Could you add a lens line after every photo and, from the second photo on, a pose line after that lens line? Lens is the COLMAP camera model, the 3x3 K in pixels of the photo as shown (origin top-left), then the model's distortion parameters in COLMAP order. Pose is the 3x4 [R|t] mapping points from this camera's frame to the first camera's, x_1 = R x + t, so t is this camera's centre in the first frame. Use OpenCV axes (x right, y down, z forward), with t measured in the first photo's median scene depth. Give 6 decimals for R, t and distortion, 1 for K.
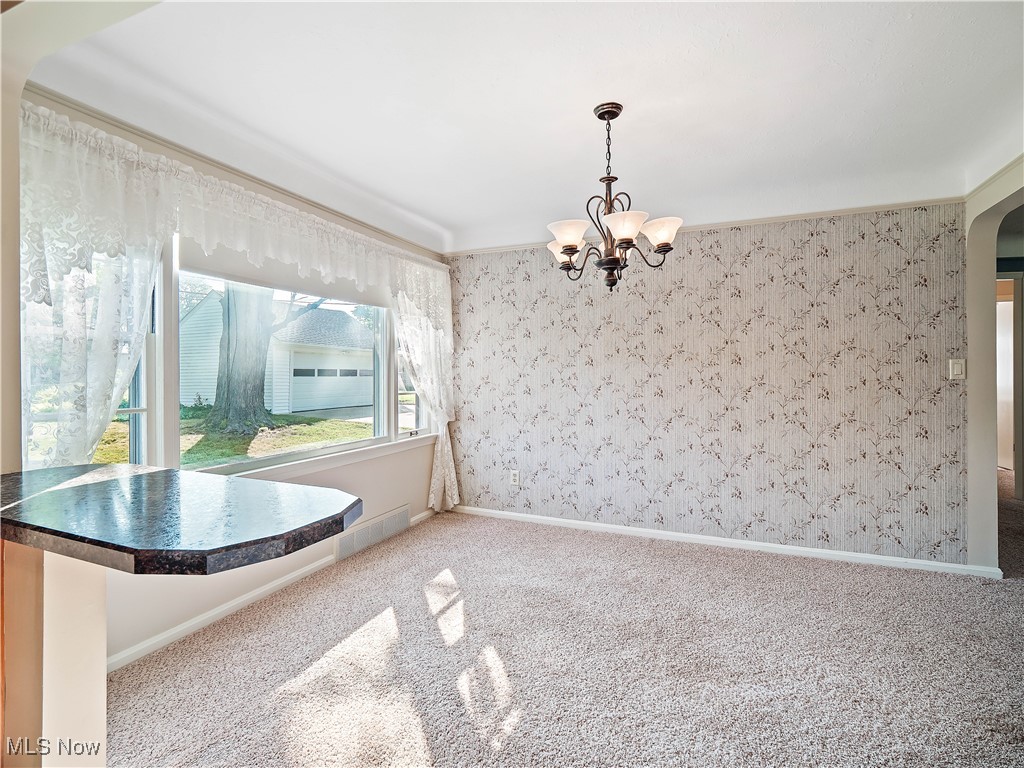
lens RADIAL K [[497.7, 0, 508.8], [0, 497.7, 376.9], [0, 0, 1]] dist [-0.005415, -0.002994]
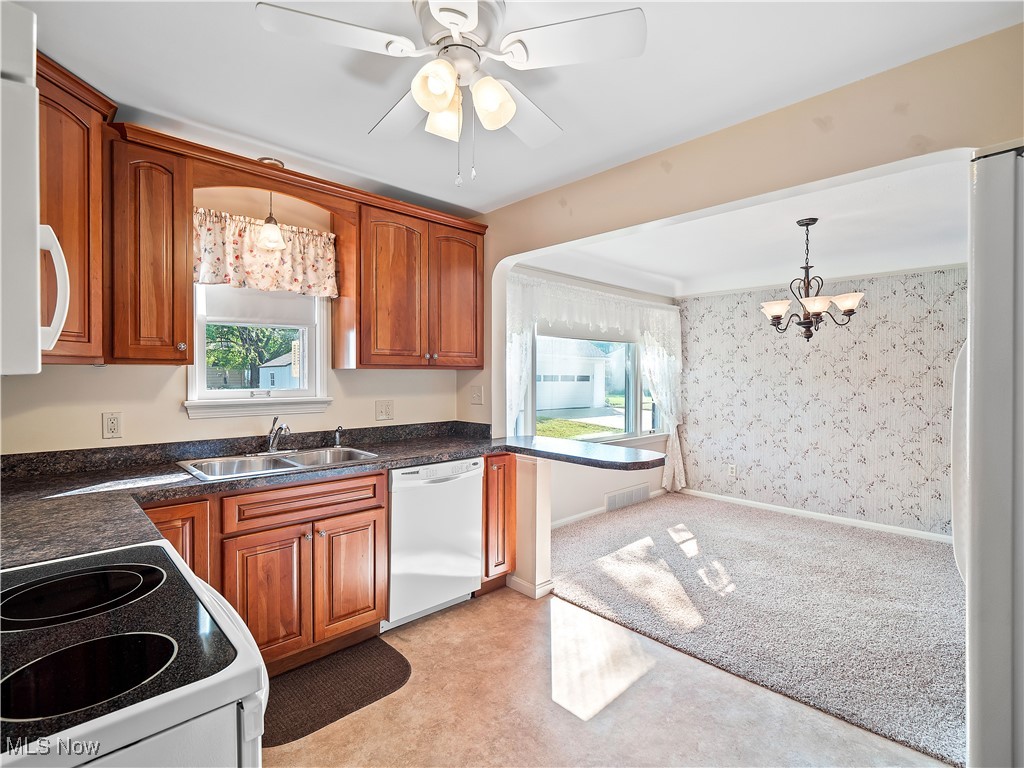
lens RADIAL K [[497.7, 0, 506.1], [0, 497.7, 382.2], [0, 0, 1]] dist [-0.005415, -0.002994]
pose [[0.919788, 0.011379, -0.392252, -0.026051], [-0.009008, 0.999928, 0.007886, -0.033203], [0.392313, -0.003720, 0.919824, -0.449273]]
